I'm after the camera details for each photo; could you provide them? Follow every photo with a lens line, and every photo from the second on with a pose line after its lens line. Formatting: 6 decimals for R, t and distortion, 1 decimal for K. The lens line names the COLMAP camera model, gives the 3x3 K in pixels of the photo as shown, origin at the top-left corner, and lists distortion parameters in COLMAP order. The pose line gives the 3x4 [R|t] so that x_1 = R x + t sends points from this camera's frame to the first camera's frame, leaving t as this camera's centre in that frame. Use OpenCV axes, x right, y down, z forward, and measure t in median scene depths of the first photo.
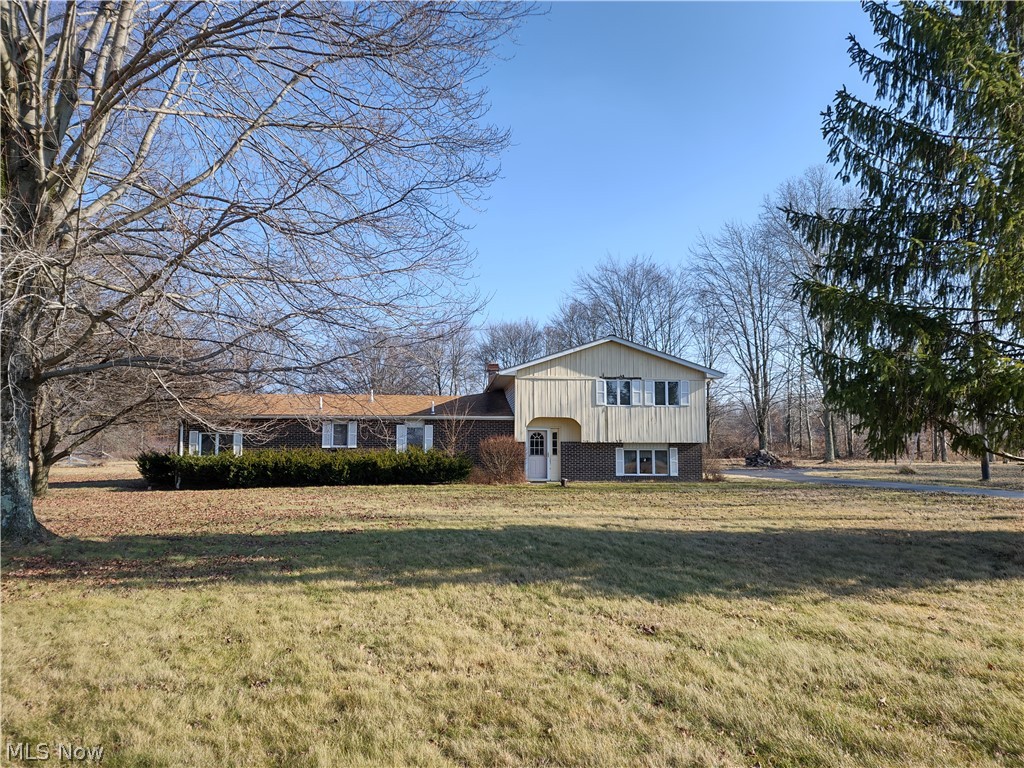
lens RADIAL K [[753.5, 0, 513.9], [0, 753.5, 384.0], [0, 0, 1]] dist [0.032935, -0.000146]
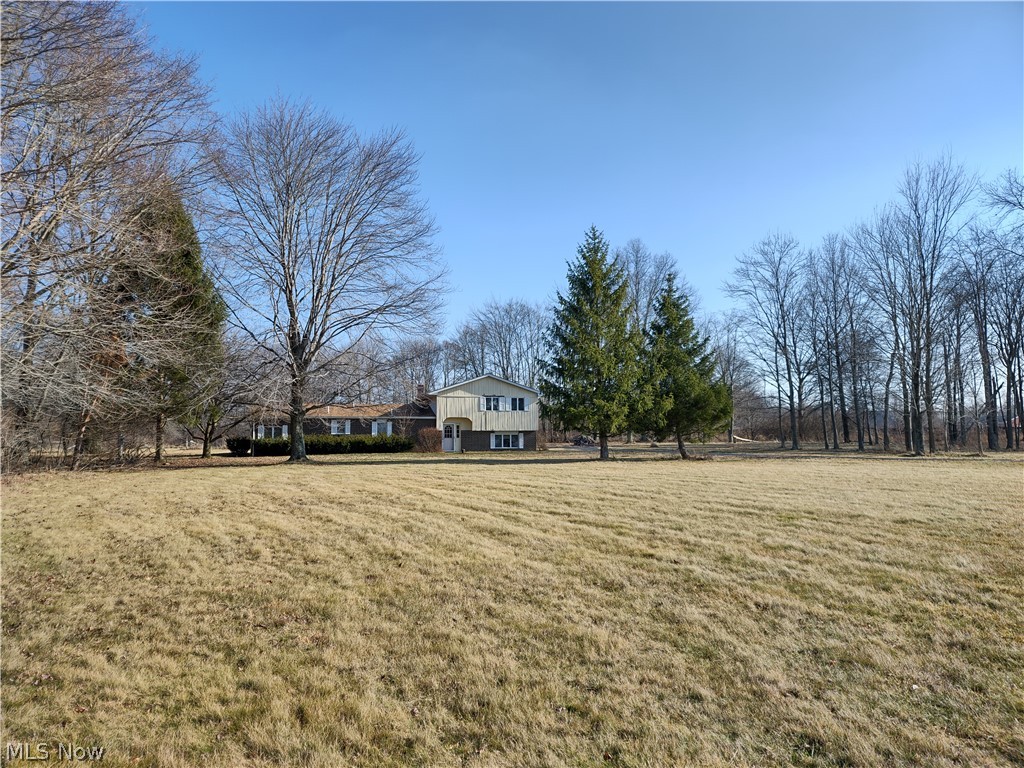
lens RADIAL K [[753.5, 0, 509.7], [0, 753.5, 383.6], [0, 0, 1]] dist [0.032935, -0.000146]
pose [[0.990336, 0.004486, 0.138620, -0.077489], [-0.005924, 0.999933, 0.009963, -0.058077], [-0.138566, -0.010688, 0.990296, -0.856767]]
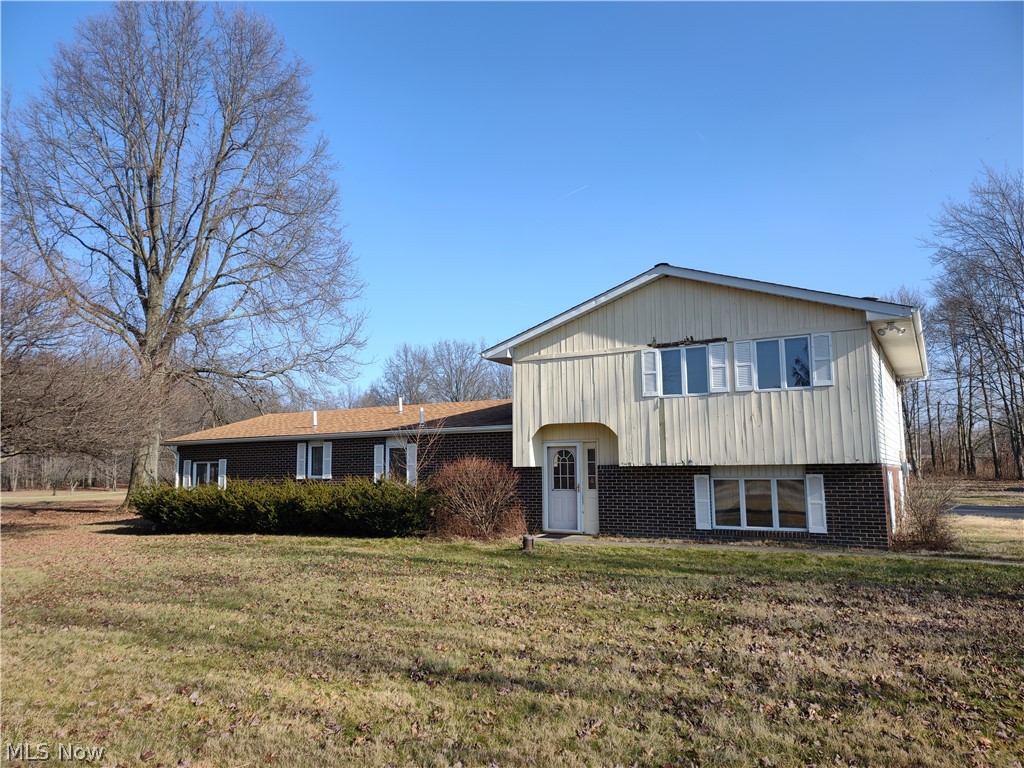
lens RADIAL K [[753.5, 0, 513.6], [0, 753.5, 375.5], [0, 0, 1]] dist [0.032935, -0.000146]
pose [[0.820281, -0.083233, -0.565872, 0.339901], [0.065383, 0.996515, -0.051797, 0.034713], [0.568211, 0.005490, 0.822864, 0.498896]]
